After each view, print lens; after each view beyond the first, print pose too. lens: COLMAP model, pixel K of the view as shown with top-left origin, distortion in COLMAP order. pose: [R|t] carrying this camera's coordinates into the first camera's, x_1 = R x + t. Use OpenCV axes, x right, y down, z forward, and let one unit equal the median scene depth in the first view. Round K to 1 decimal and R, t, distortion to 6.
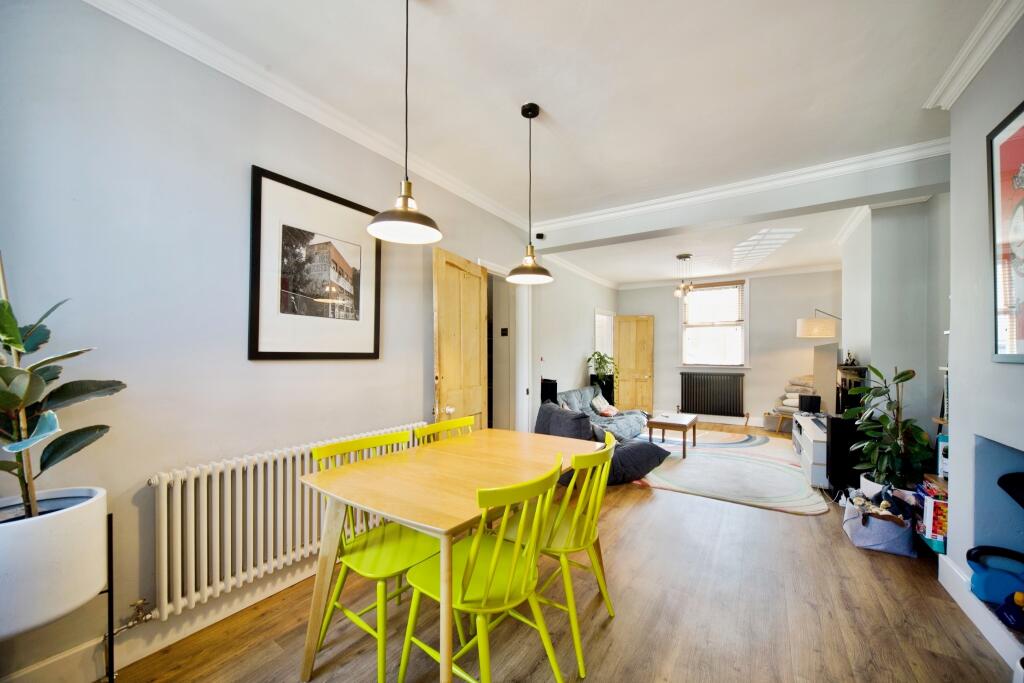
lens RADIAL K [[375.9, 0, 514.0], [0, 375.9, 352.7], [0, 0, 1]] dist [-0.001565, 0.000119]
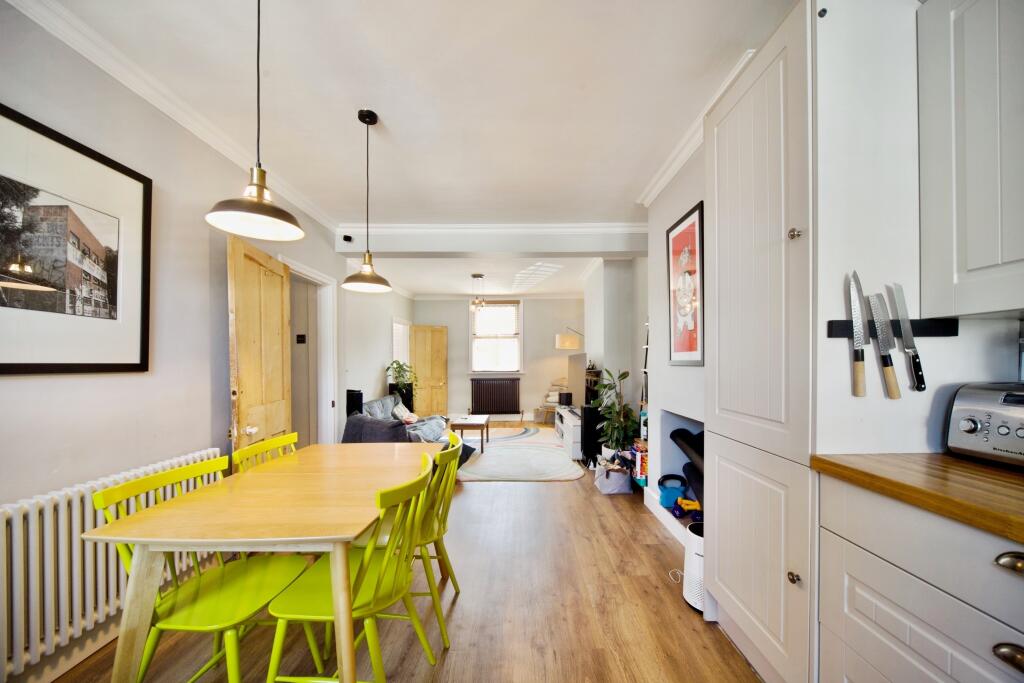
lens RADIAL K [[379.6, 0, 512.2], [0, 379.6, 363.5], [0, 0, 1]] dist [0.000448, 0.000194]
pose [[0.843590, -0.009523, 0.536904, -0.149801], [0.006613, 0.999951, 0.007344, -0.000241], [-0.536947, -0.002645, 0.843612, -0.041001]]
